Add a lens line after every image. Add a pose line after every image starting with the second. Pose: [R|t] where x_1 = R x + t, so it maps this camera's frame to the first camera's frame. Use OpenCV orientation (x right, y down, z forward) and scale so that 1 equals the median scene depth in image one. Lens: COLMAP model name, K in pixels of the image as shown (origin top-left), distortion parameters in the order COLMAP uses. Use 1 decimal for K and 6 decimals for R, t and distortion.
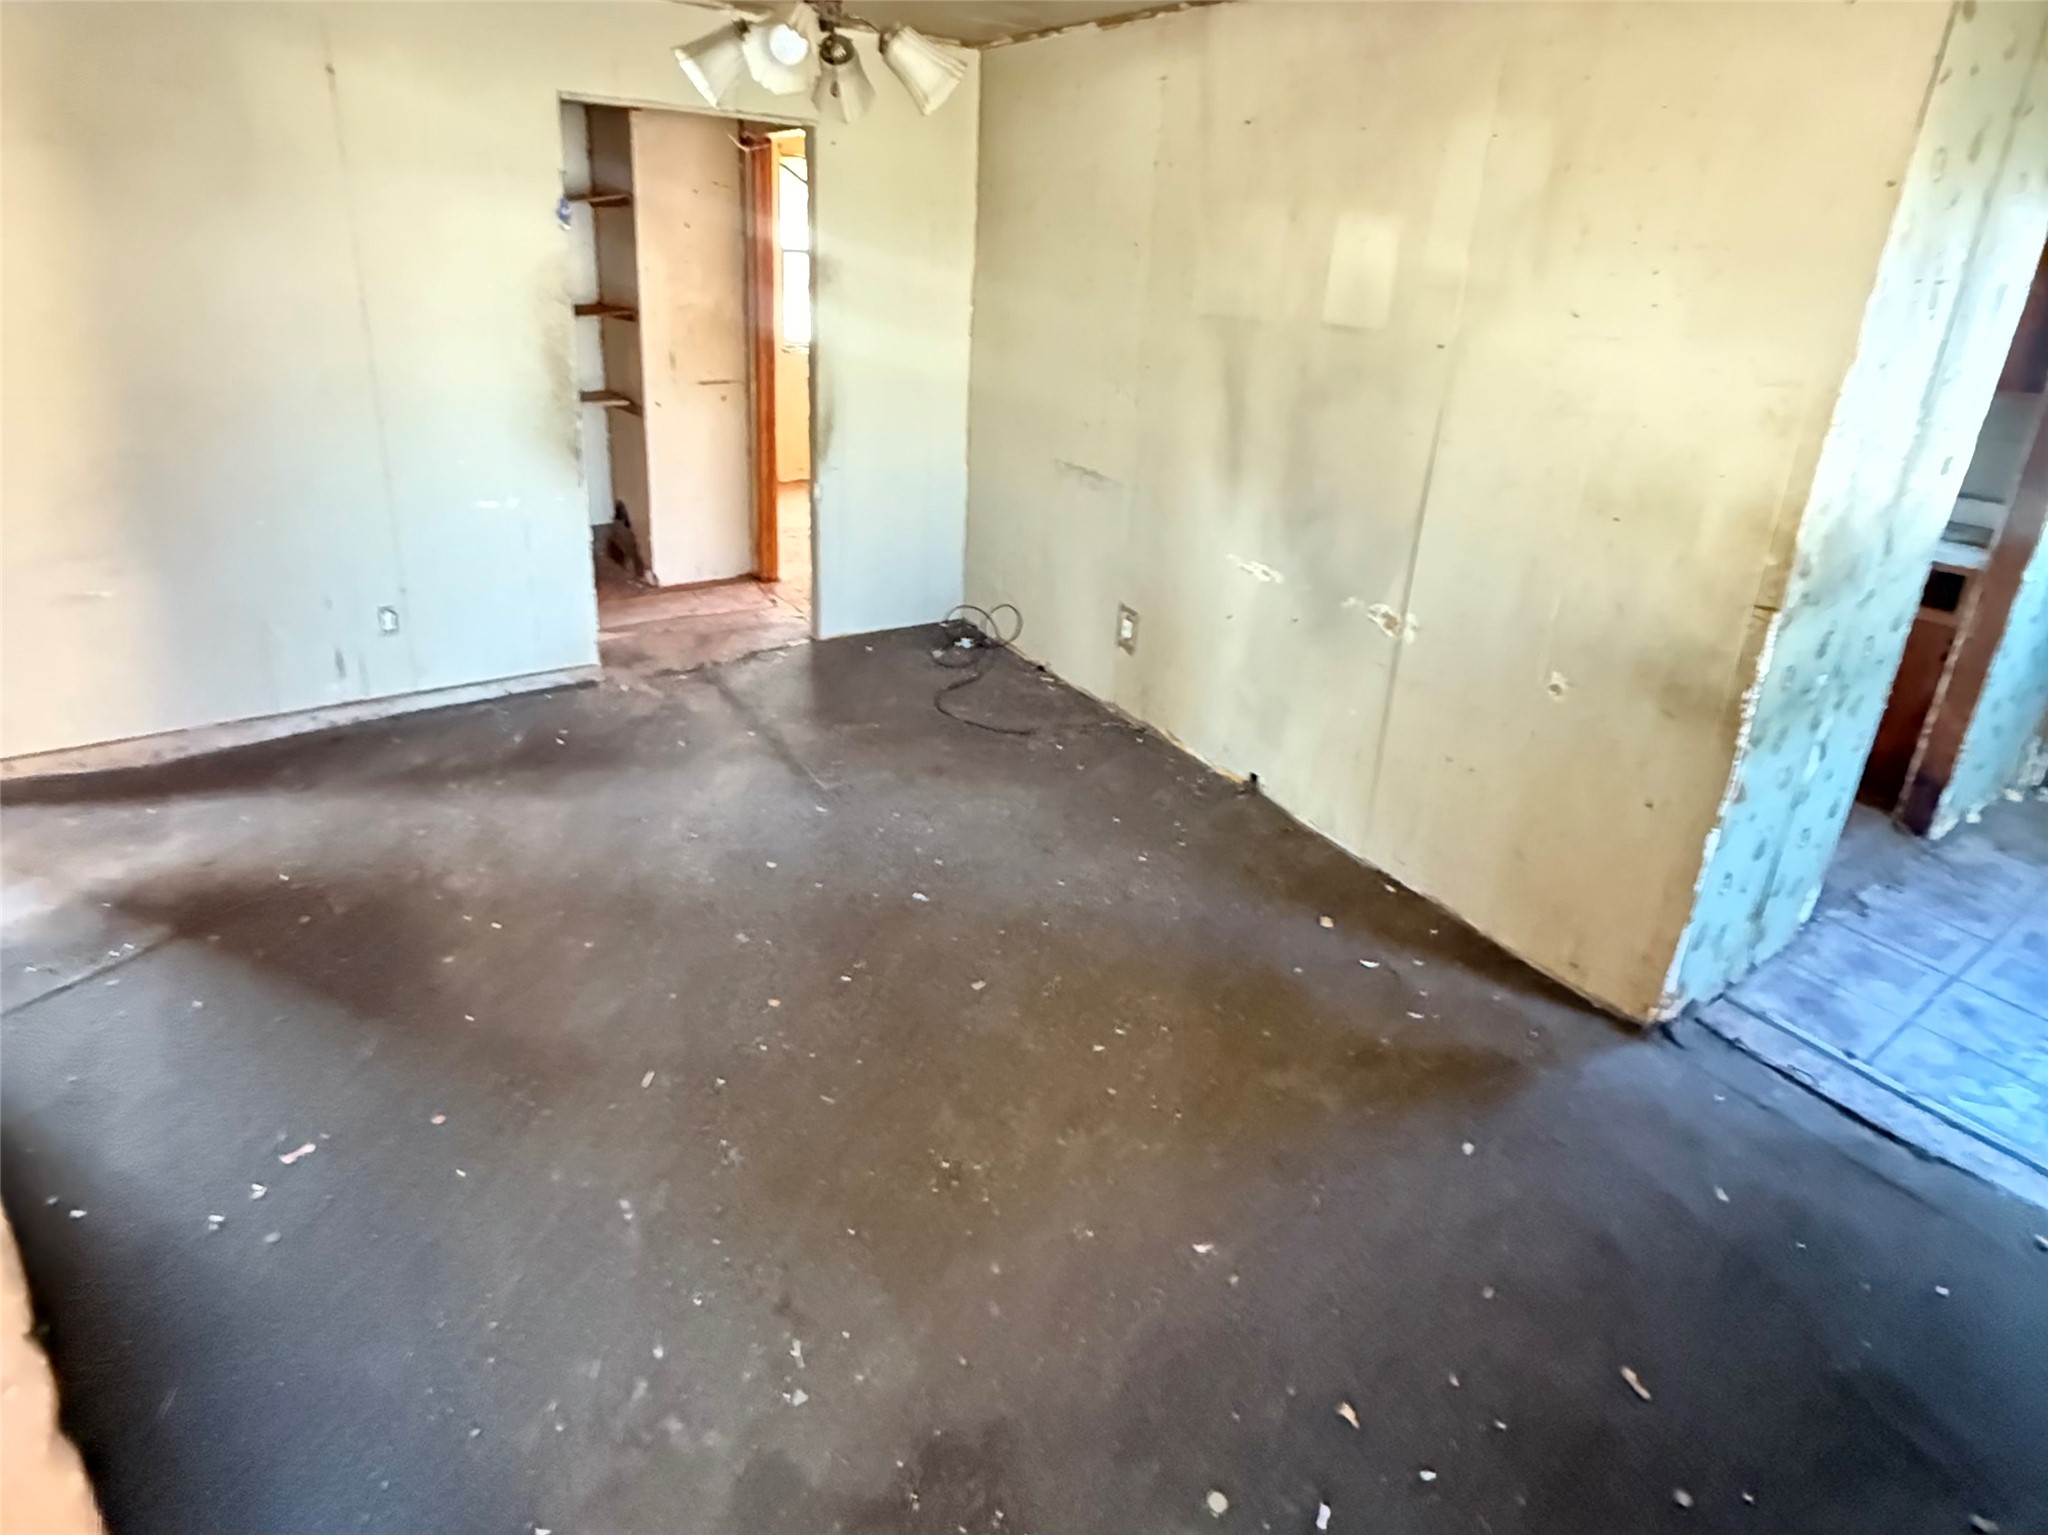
lens RADIAL K [[1066.5, 0, 1026.8], [0, 1066.5, 598.8], [0, 0, 1]] dist [-0.004391, -0.000582]
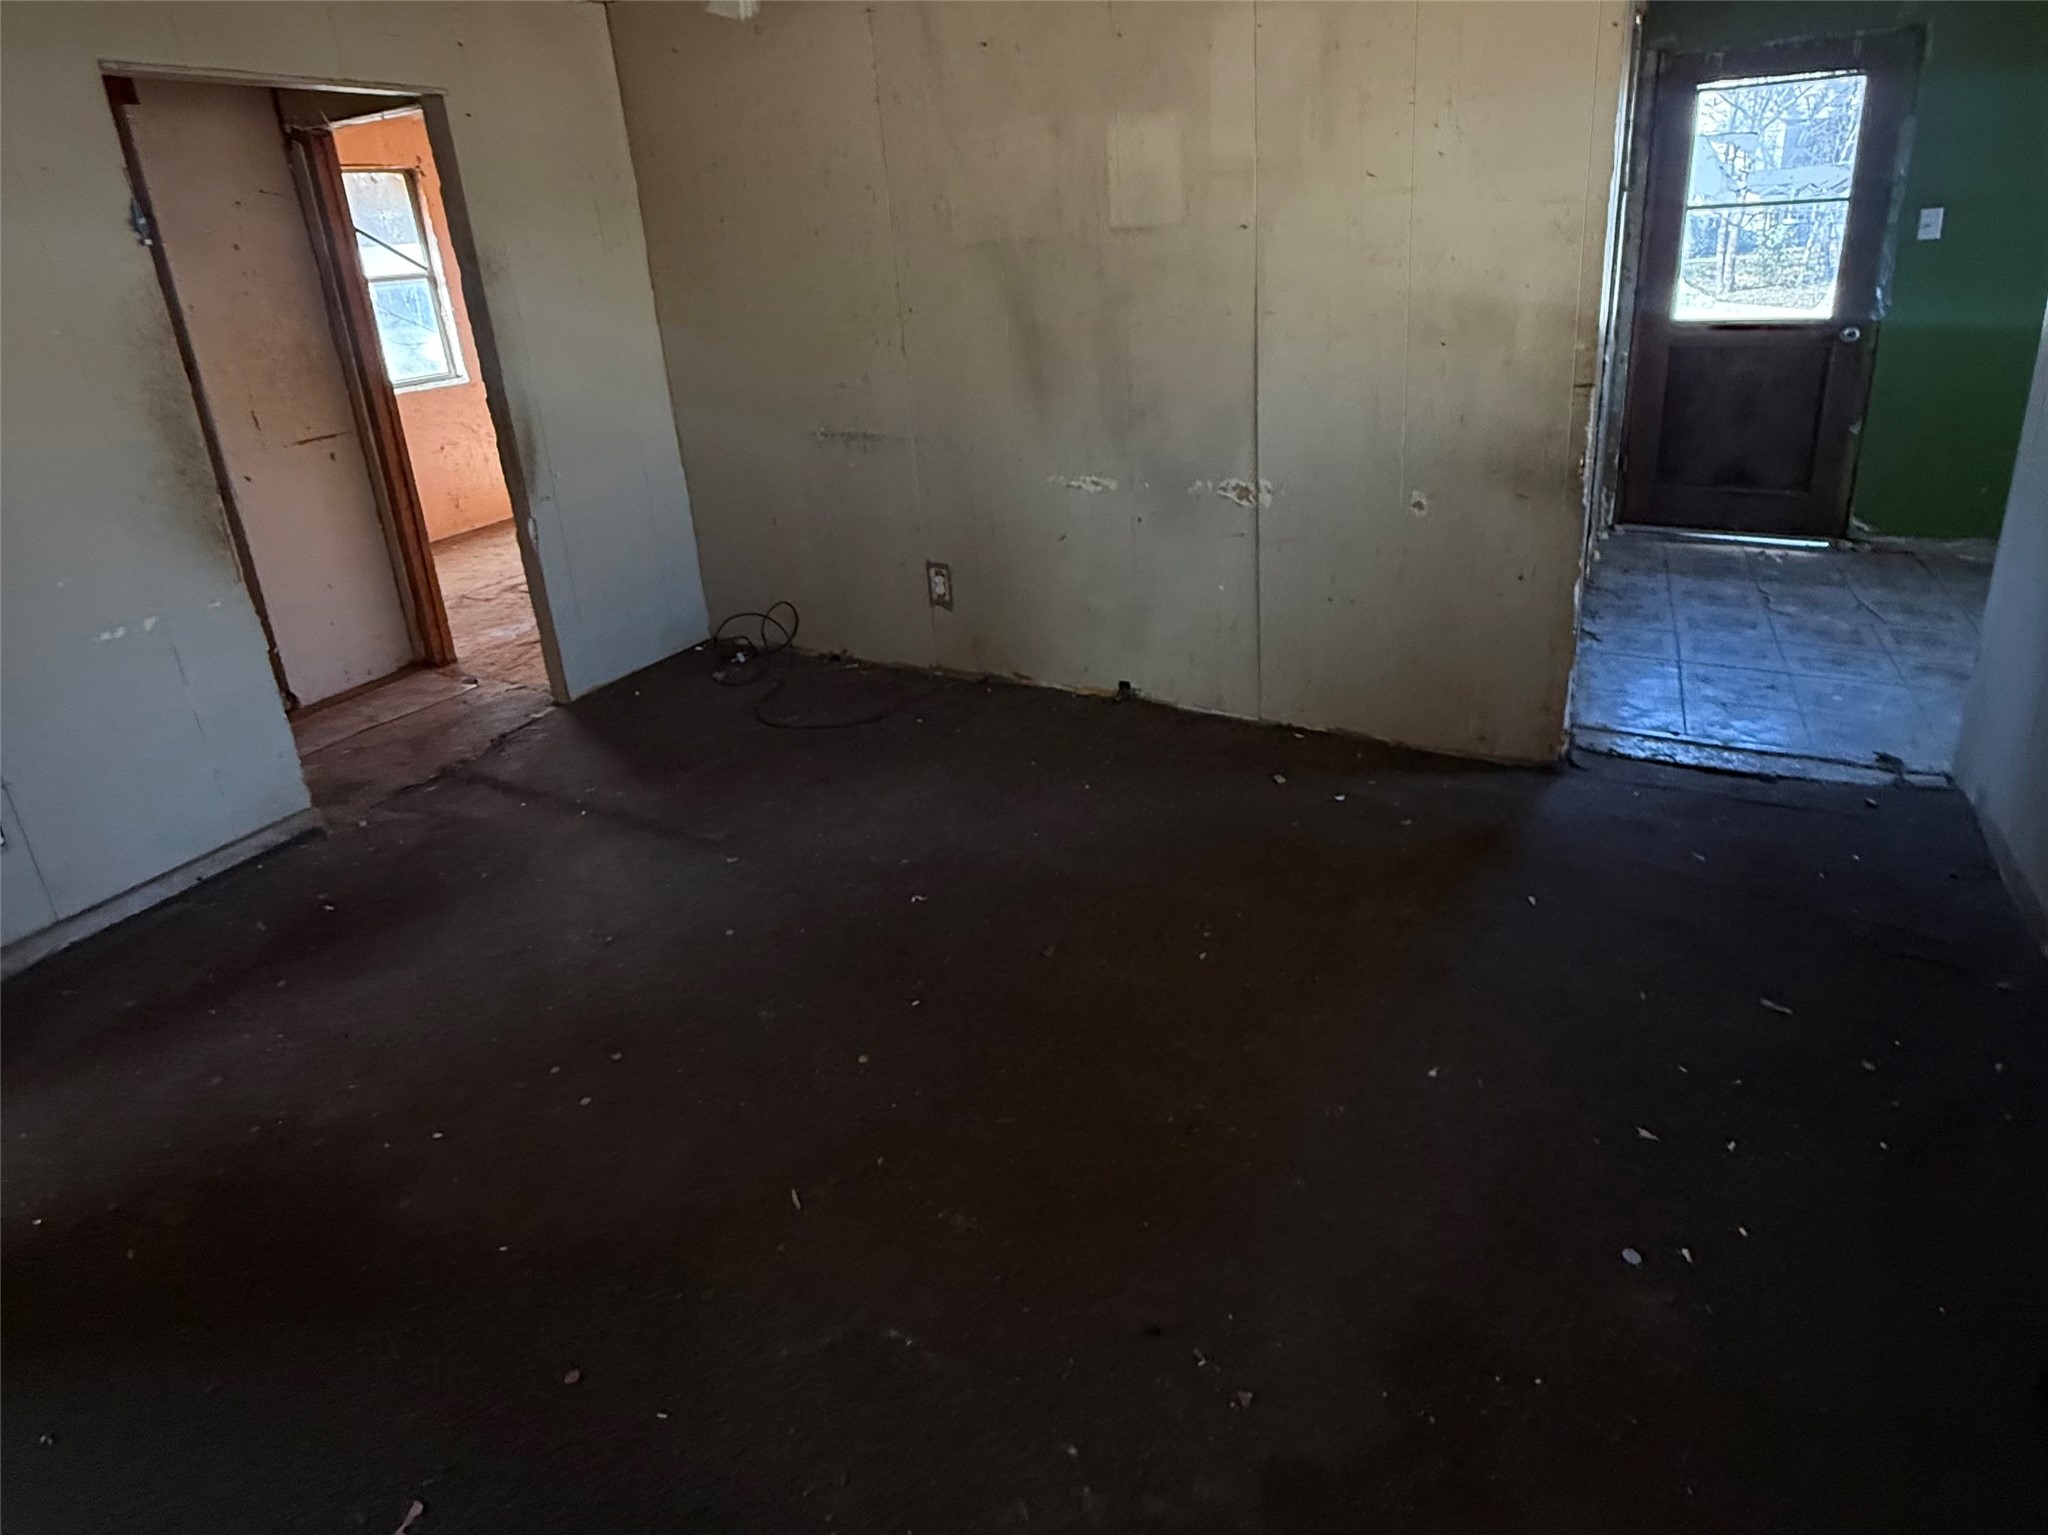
lens RADIAL K [[1075.5, 0, 1020.0], [0, 1075.5, 569.8], [0, 0, 1]] dist [-0.002843, 0.000179]
pose [[0.882766, -0.246889, 0.399713, -0.234776], [0.257464, 0.965883, 0.027983, 0.006839], [-0.392984, 0.078209, 0.916213, 0.085339]]
